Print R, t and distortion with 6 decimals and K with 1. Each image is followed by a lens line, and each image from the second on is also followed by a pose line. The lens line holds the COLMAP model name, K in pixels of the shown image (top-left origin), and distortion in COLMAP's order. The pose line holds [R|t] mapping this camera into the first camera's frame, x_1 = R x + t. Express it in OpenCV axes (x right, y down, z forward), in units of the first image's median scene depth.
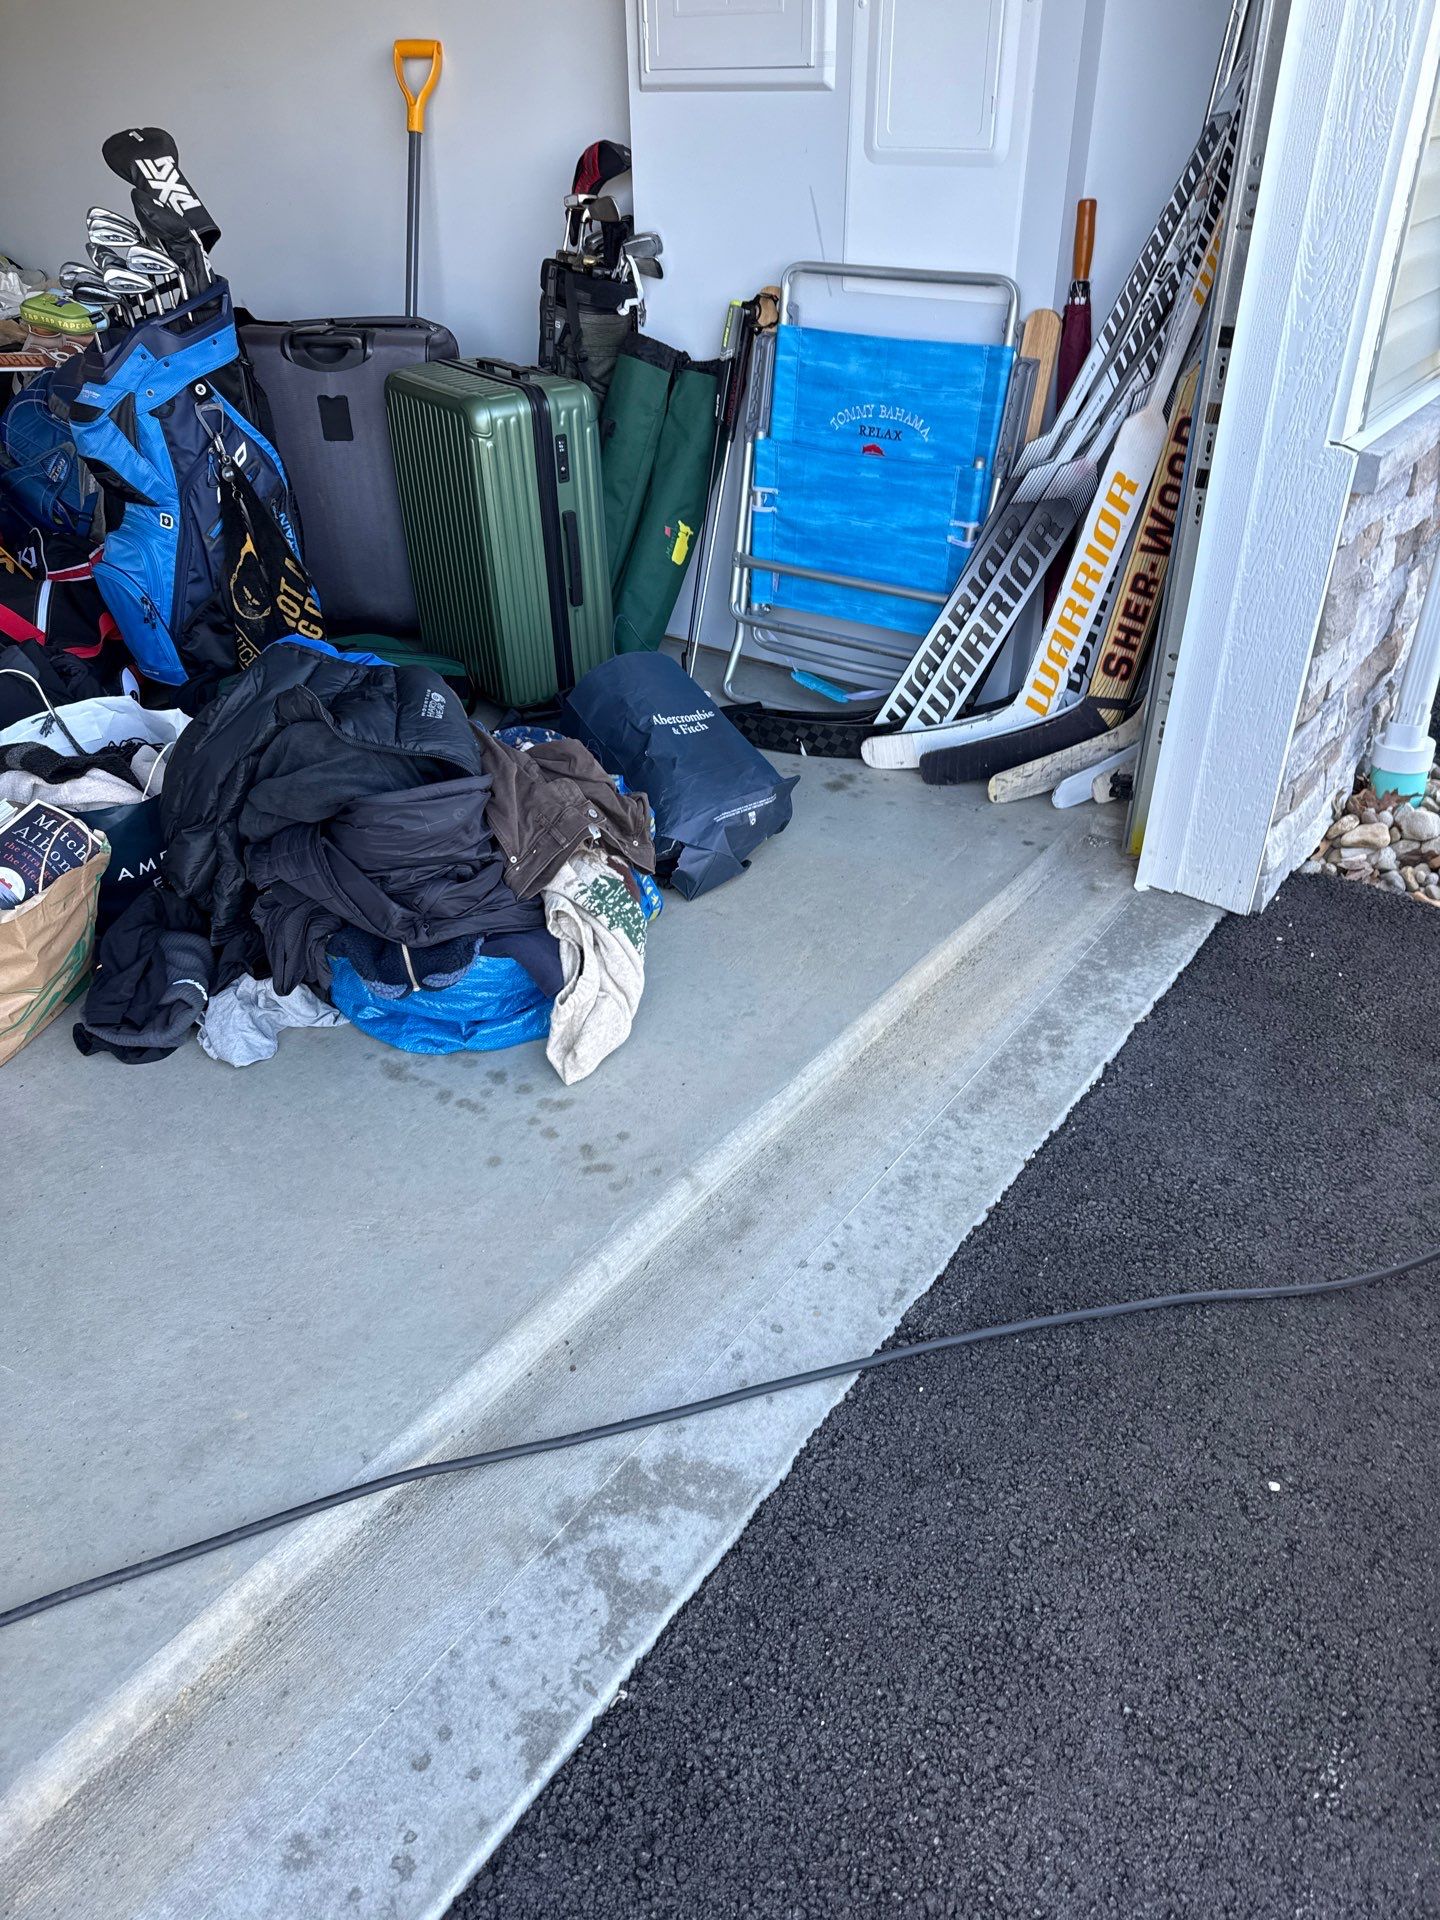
lens RADIAL K [[1380.2, 0, 750.4], [0, 1380.2, 958.4], [0, 0, 1]] dist [0.002359, -0.006037]
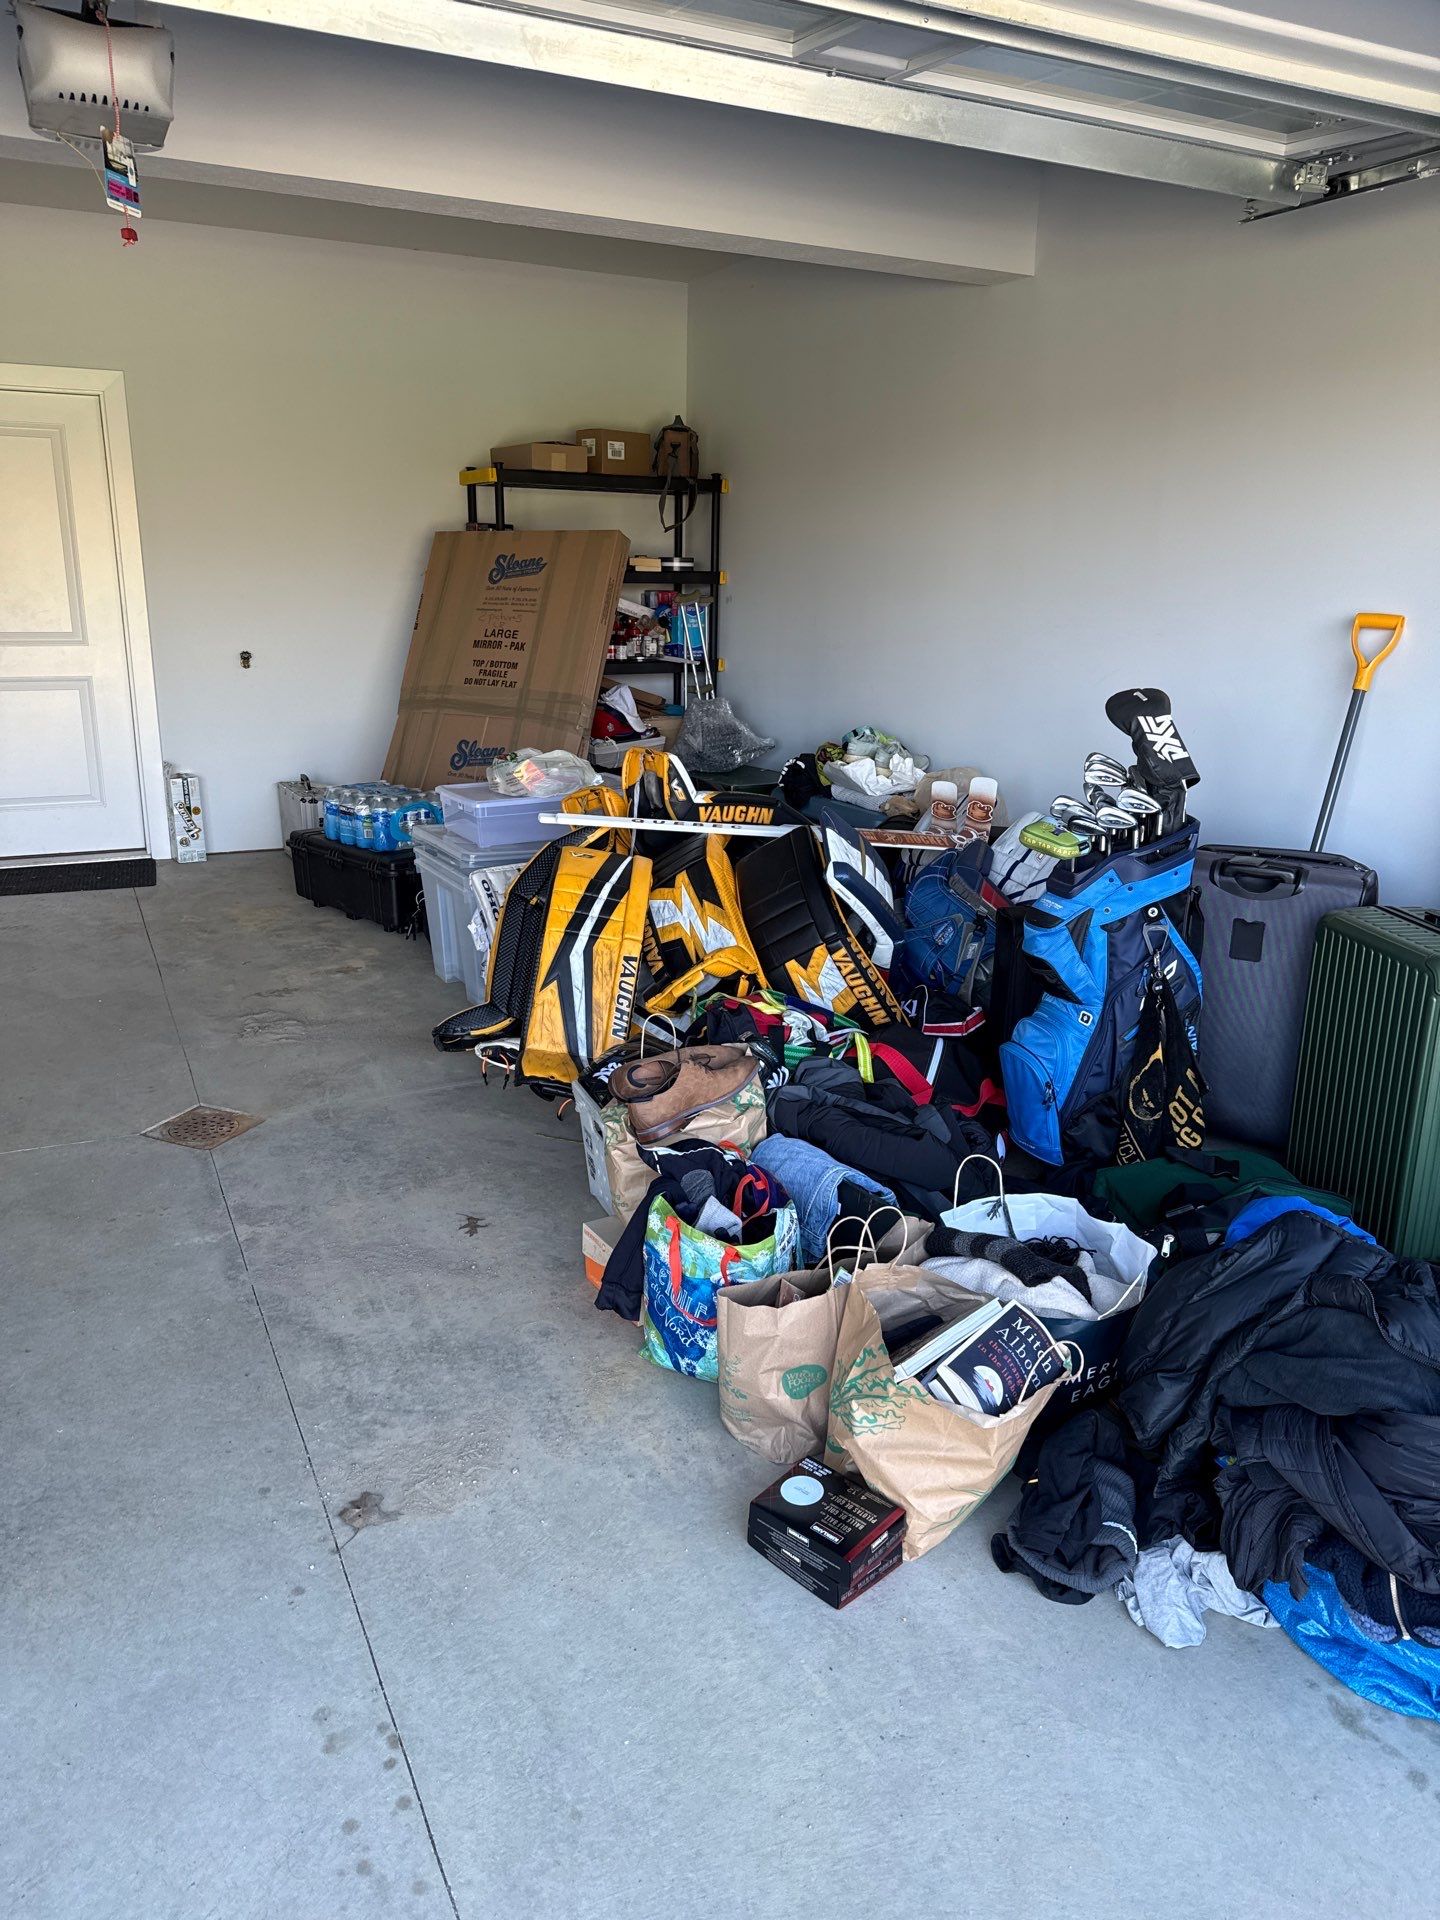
lens RADIAL K [[1352.0, 0, 727.5], [0, 1352.0, 966.0], [0, 0, 1]] dist [0.162786, -0.295595]
pose [[0.885925, 0.150661, -0.438678, -0.219285], [-0.267860, 0.938308, -0.218697, -0.050378], [0.378666, 0.311253, 0.871627, -0.045020]]
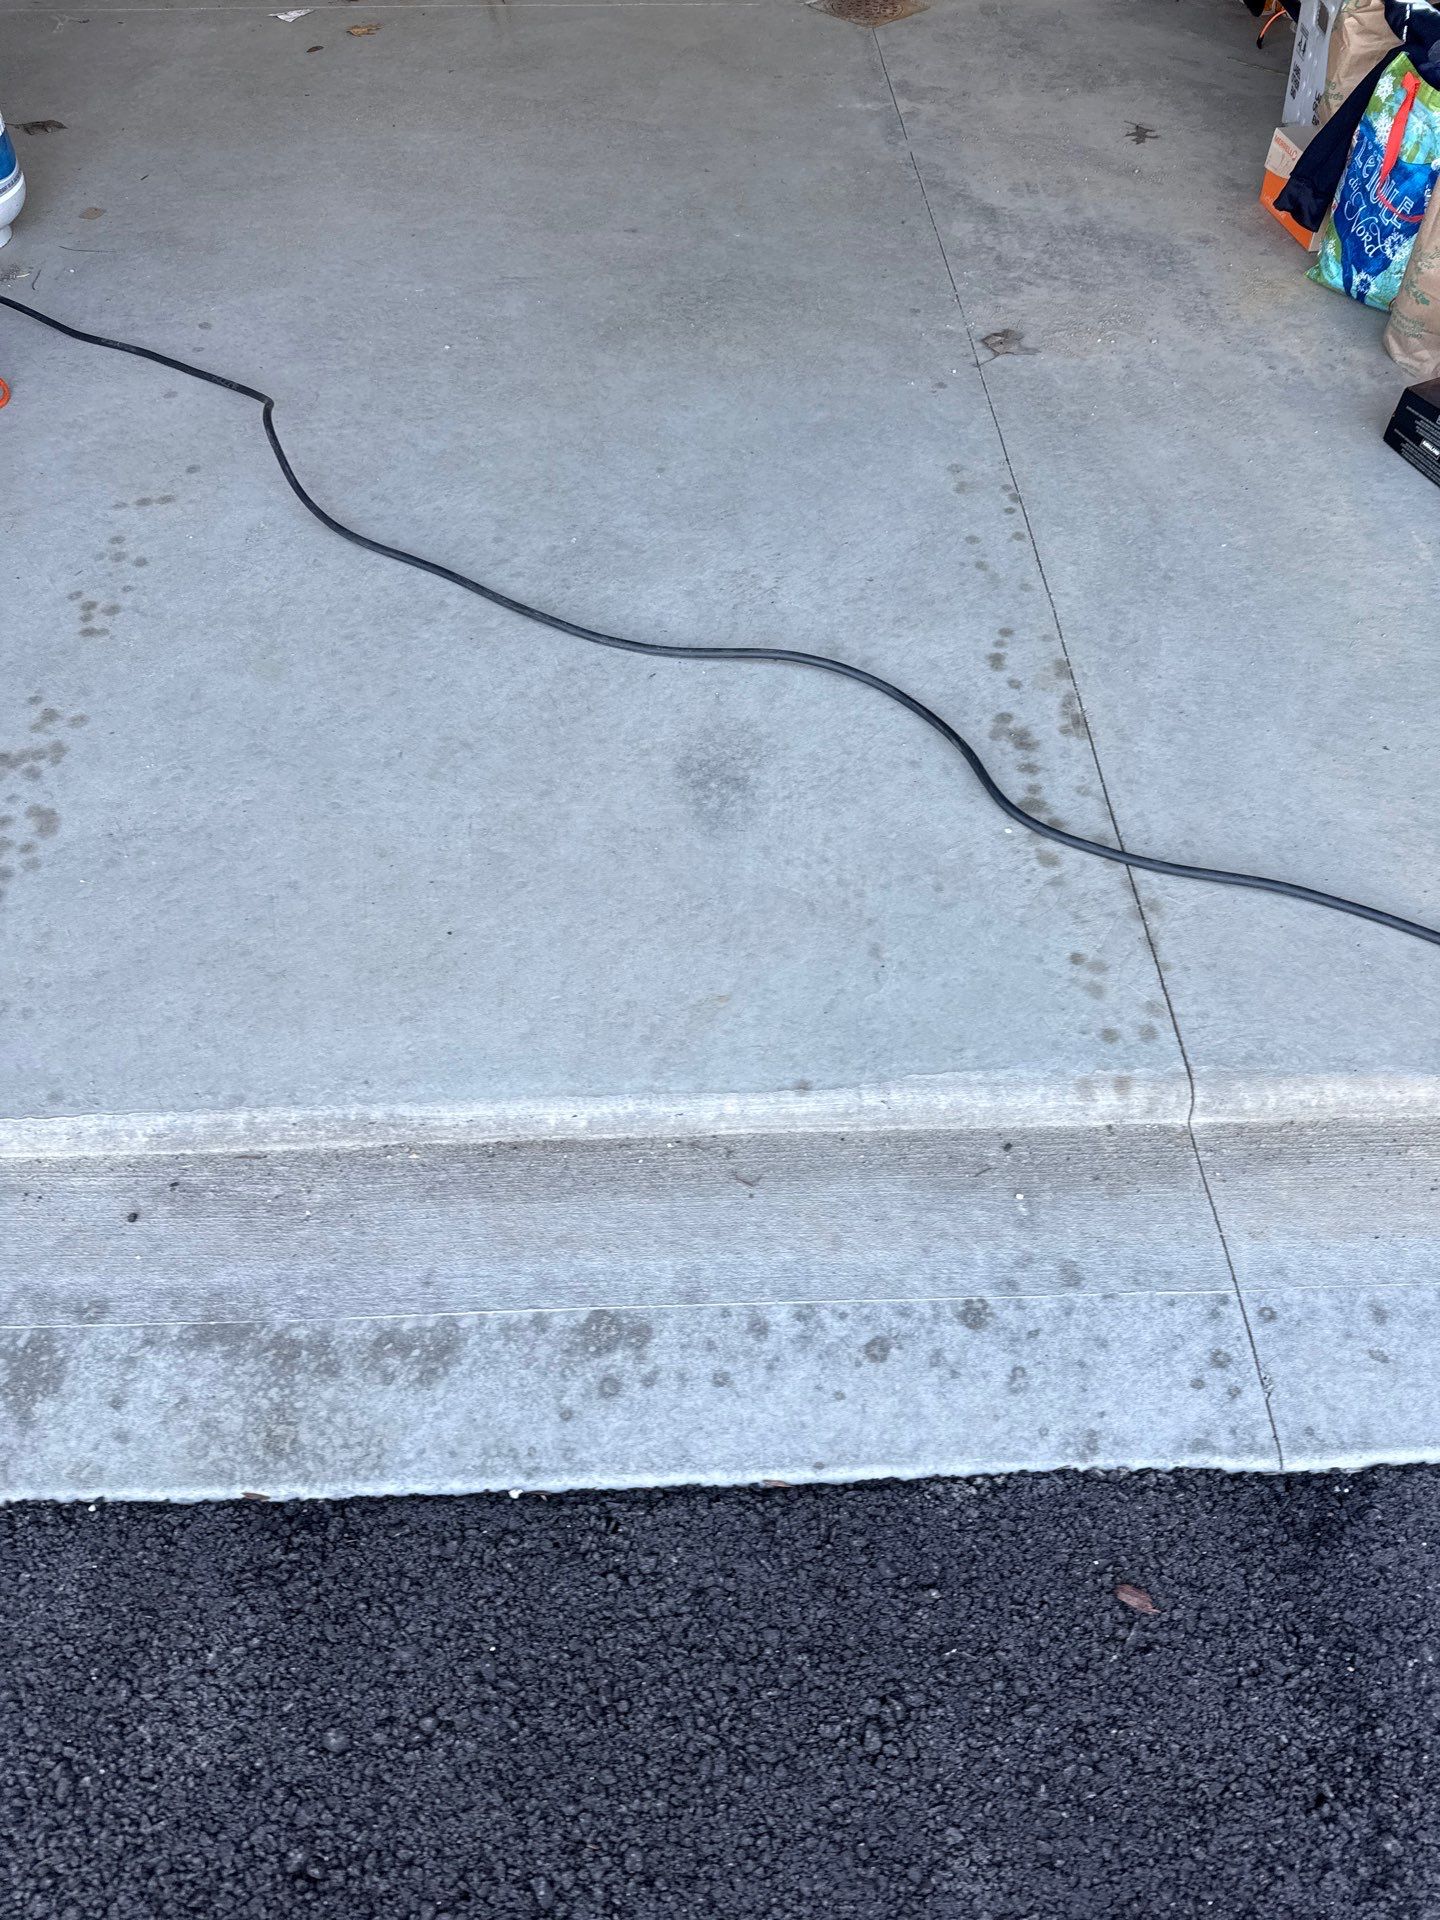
lens RADIAL K [[1372.0, 0, 694.8], [0, 1372.0, 961.9], [0, 0, 1]] dist [0.037062, -0.043176]
pose [[0.605771, 0.613574, -0.506527, -0.169825], [-0.421452, 0.787430, 0.449814, 0.121749], [0.674848, -0.059008, 0.735594, -0.092916]]
